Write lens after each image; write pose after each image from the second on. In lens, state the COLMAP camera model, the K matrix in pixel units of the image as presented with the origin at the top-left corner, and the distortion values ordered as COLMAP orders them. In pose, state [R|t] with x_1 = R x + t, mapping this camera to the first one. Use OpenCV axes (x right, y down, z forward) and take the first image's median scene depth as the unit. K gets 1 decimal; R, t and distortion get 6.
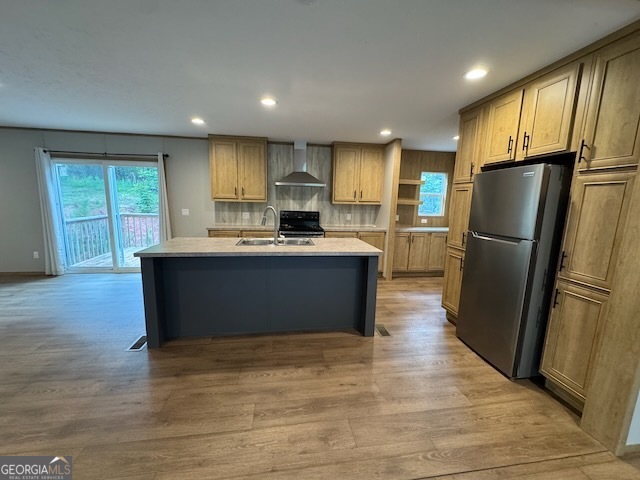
lens RADIAL K [[255.5, 0, 319.8], [0, 255.5, 239.5], [0, 0, 1]] dist [-0.002430, -0.000052]
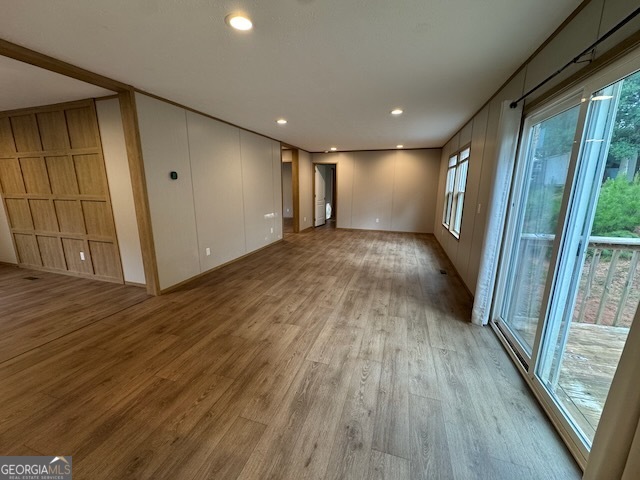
lens RADIAL K [[255.5, 0, 319.8], [0, 255.5, 239.5], [0, 0, 1]] dist [-0.002430, -0.000052]
pose [[-0.440251, 0.154159, -0.884542, -0.367072], [-0.156546, 0.956882, 0.244682, -0.136458], [0.884123, 0.246193, -0.397135, 0.873425]]
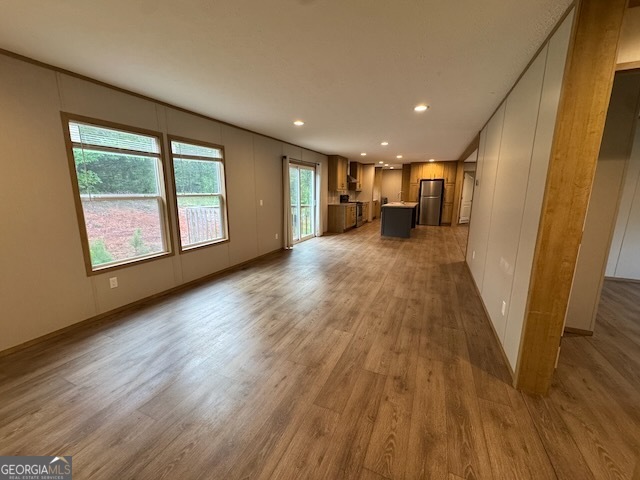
lens RADIAL K [[256.7, 0, 321.0], [0, 256.7, 237.9], [0, 0, 1]] dist [-0.001314, -0.000296]
pose [[0.532188, -0.179430, 0.827394, -2.090412], [0.141178, 0.982408, 0.122240, -0.060913], [-0.834772, 0.051755, 0.548158, 0.098562]]
